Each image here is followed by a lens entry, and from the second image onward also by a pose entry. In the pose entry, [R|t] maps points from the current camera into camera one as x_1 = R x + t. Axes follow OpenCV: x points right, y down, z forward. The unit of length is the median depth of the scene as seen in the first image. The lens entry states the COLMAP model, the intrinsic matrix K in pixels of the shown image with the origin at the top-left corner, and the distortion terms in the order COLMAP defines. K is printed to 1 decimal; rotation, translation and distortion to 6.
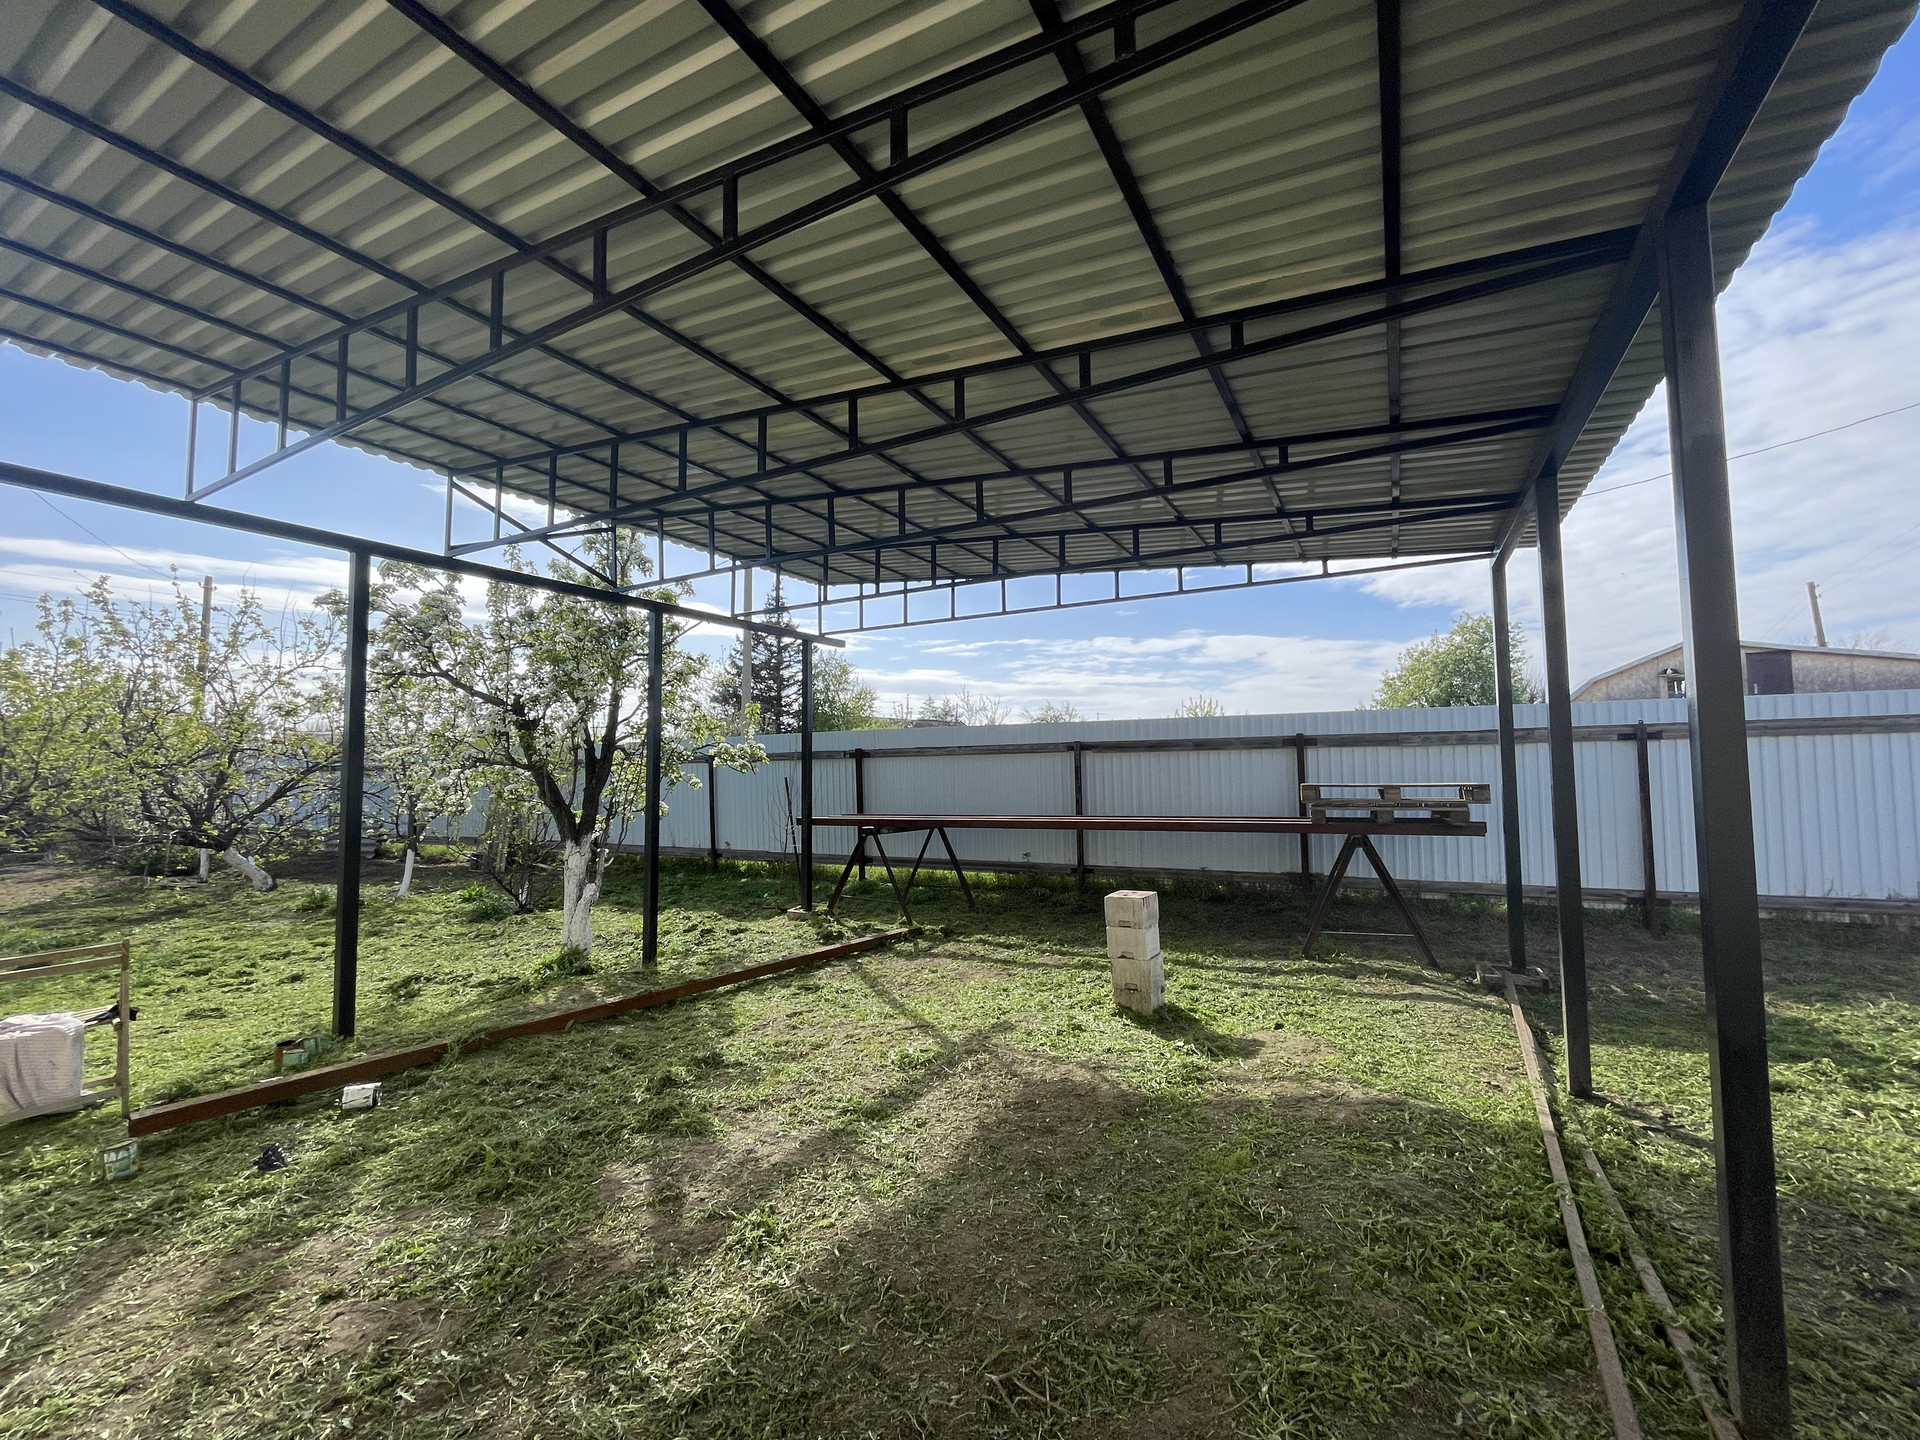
lens RADIAL K [[776.3, 0, 963.0], [0, 776.3, 721.7], [0, 0, 1]] dist [-0.003390, -0.000566]
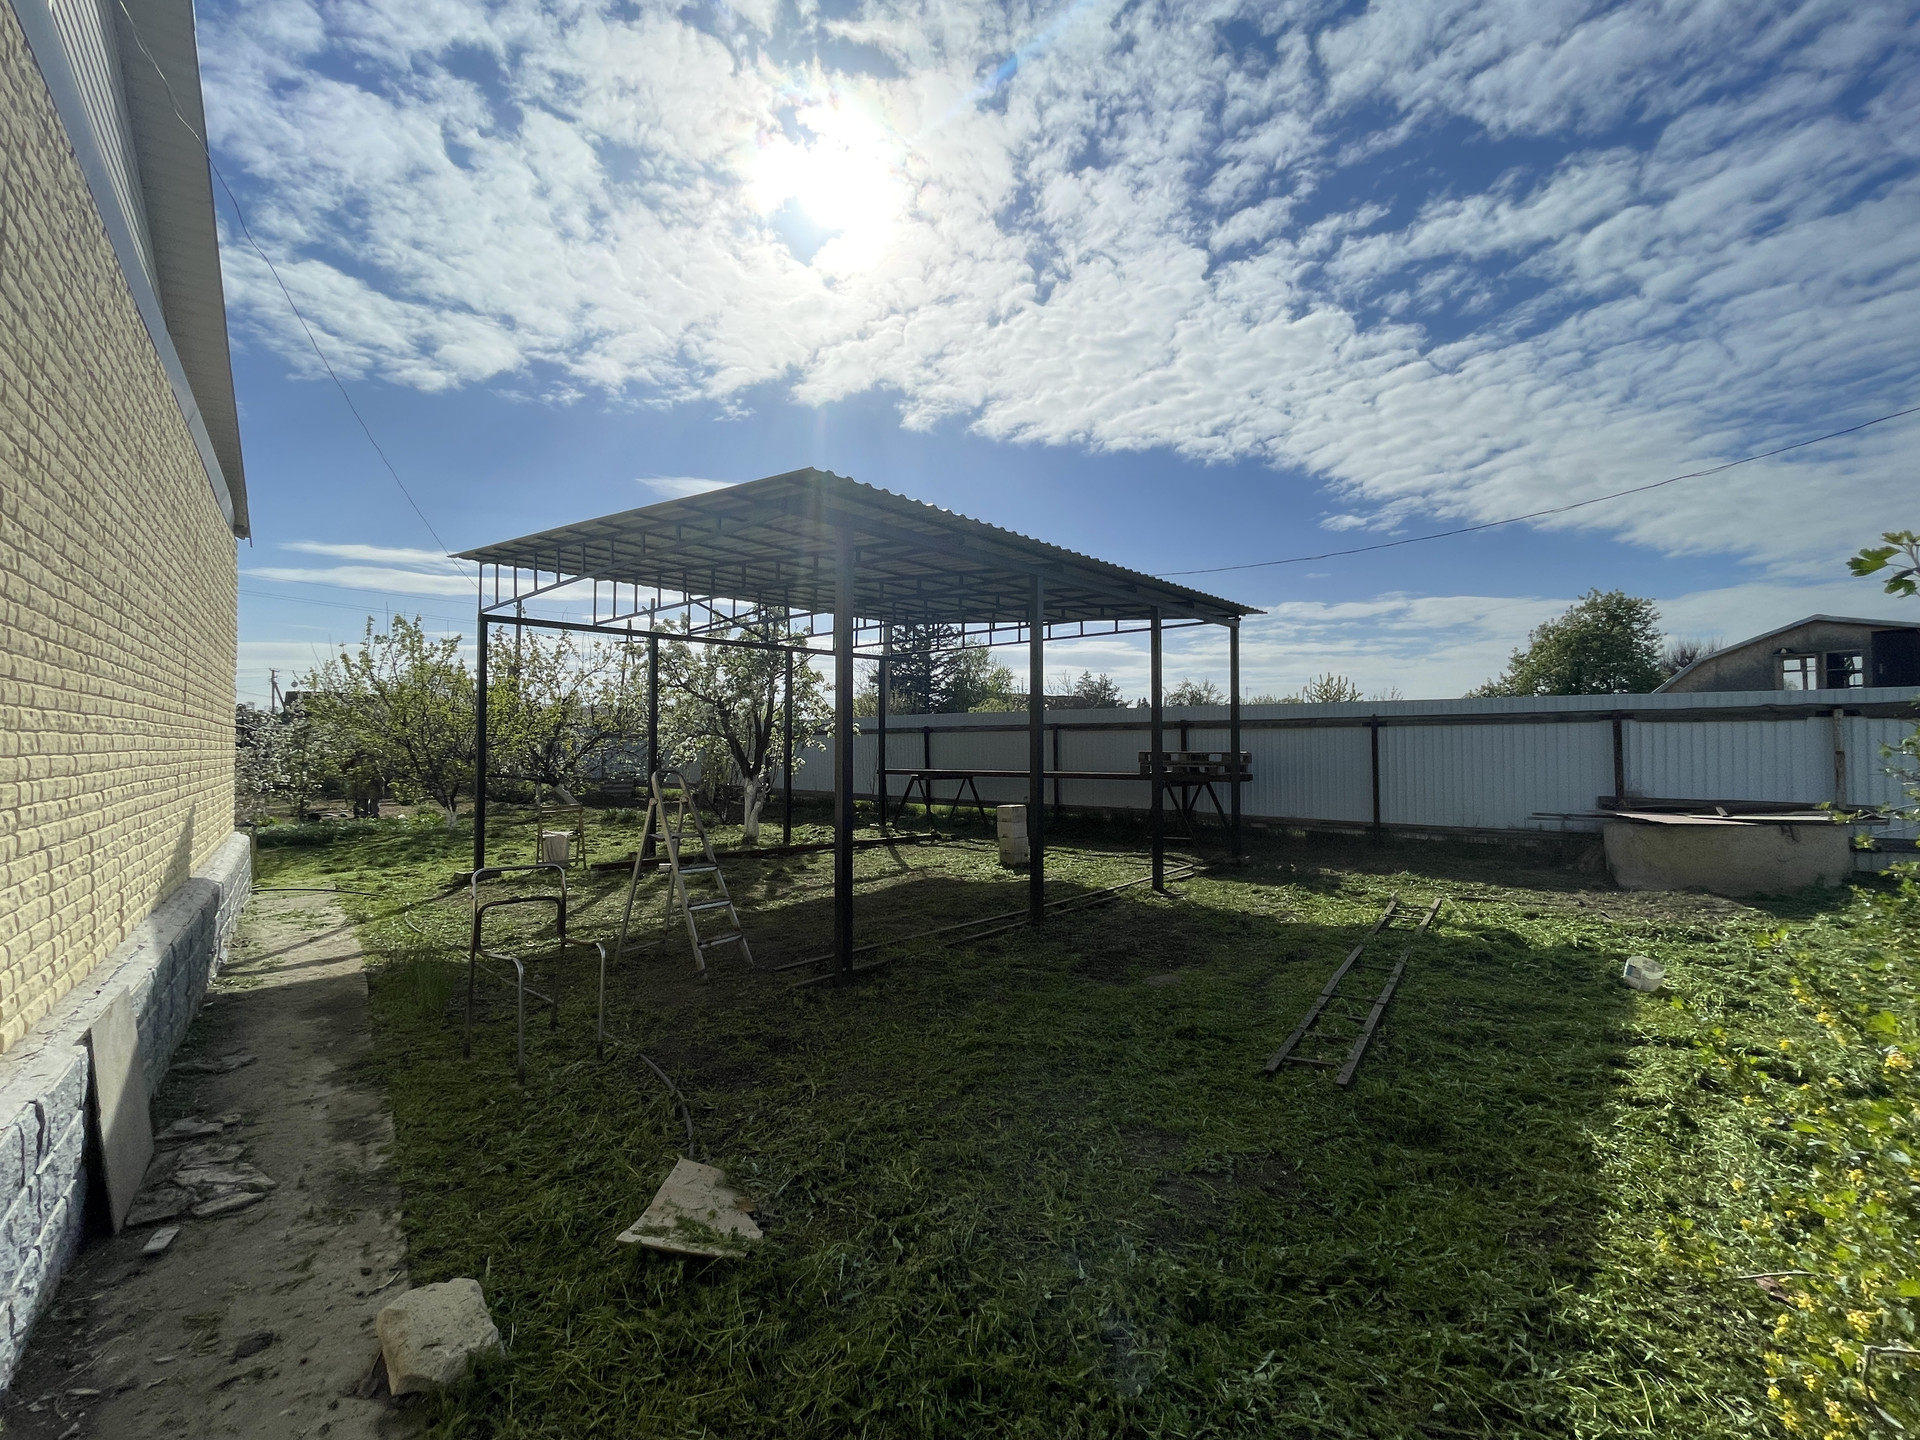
lens RADIAL K [[776.3, 0, 963.0], [0, 776.3, 721.7], [0, 0, 1]] dist [-0.003390, -0.000566]
pose [[0.977083, 0.006224, -0.212767, 0.337749], [0.001217, 0.999393, 0.034826, -0.035866], [0.212855, -0.034287, 0.976482, -0.600388]]
